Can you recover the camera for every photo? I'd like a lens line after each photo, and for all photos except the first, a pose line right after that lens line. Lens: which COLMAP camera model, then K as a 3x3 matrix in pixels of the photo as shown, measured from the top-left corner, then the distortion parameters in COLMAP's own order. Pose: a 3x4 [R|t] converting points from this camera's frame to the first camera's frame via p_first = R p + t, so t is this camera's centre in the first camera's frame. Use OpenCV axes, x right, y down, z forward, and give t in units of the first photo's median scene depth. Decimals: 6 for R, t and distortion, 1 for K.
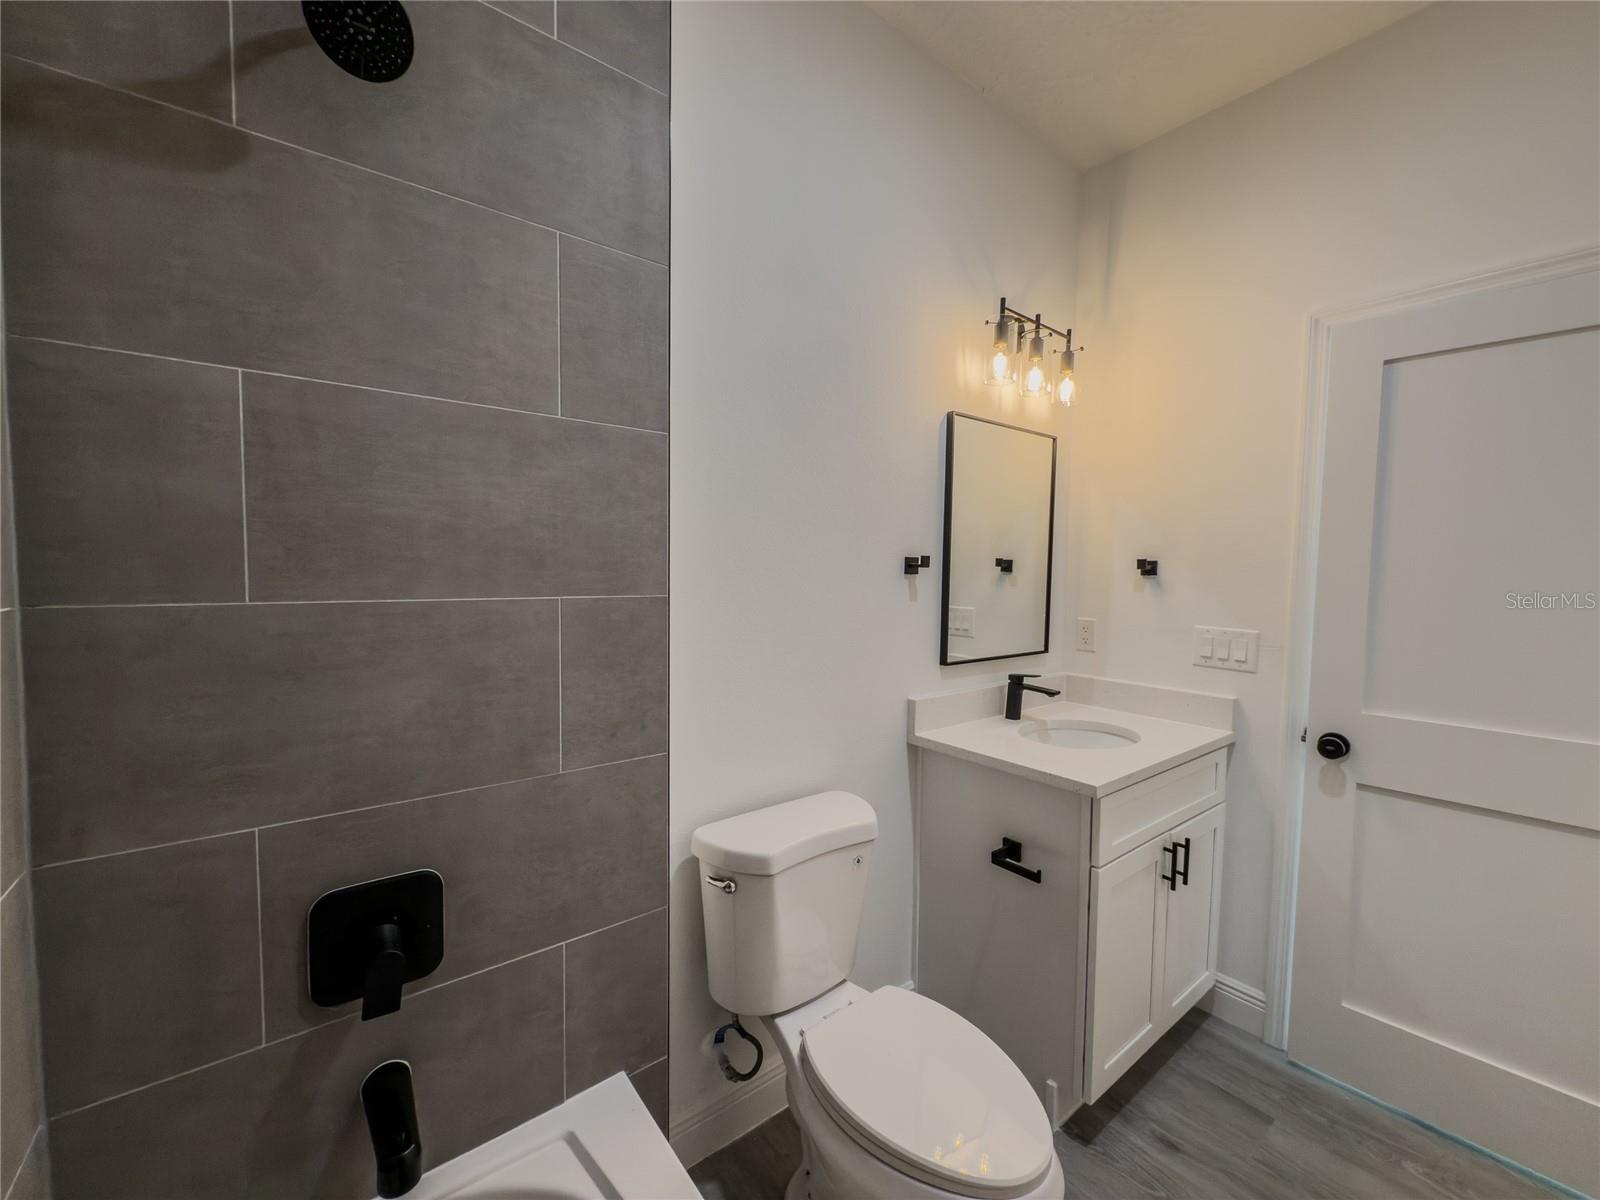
lens RADIAL K [[649.9, 0, 798.4], [0, 649.9, 596.2], [0, 0, 1]] dist [0.001475, 0.000176]
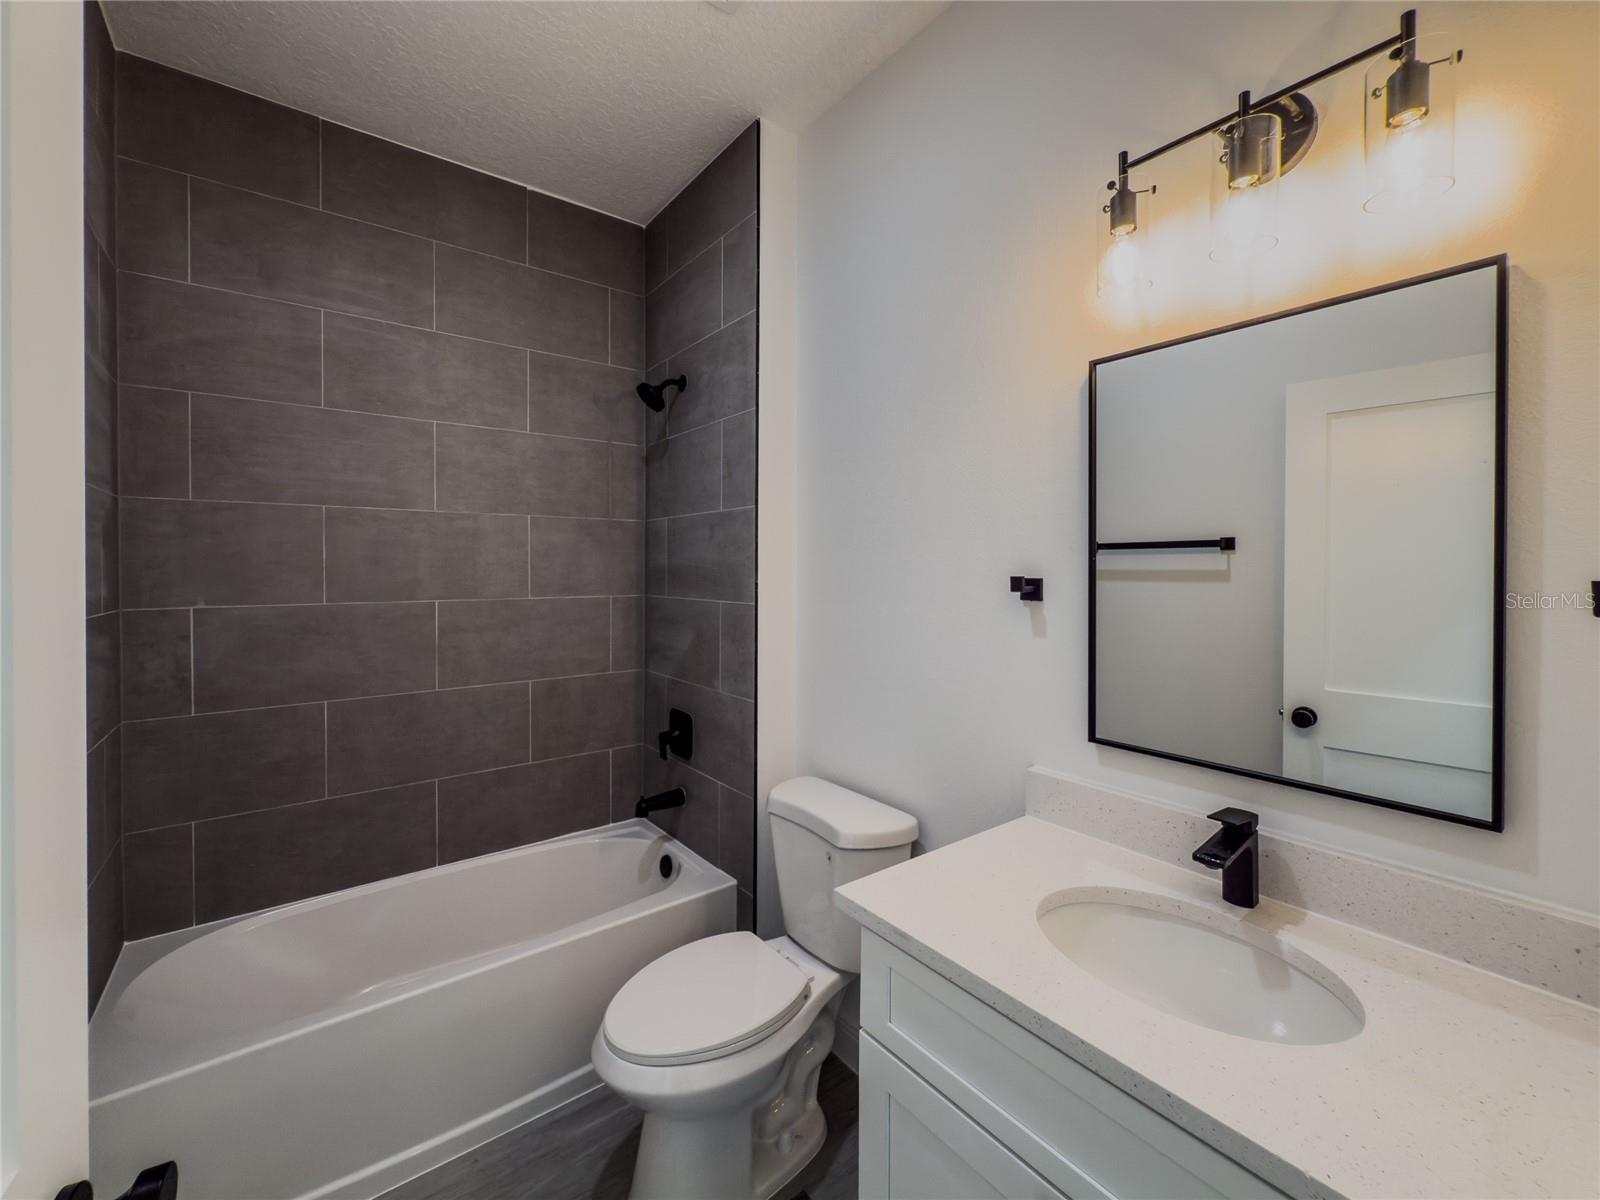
lens RADIAL K [[649.6, 0, 801.1], [0, 649.6, 584.6], [0, 0, 1]] dist [0.000092, 0.000002]
pose [[-0.006102, -0.005252, -0.999968, 1.463502], [-0.066567, 0.997770, -0.004835, -0.048754], [0.997763, 0.066535, -0.006438, 1.150533]]
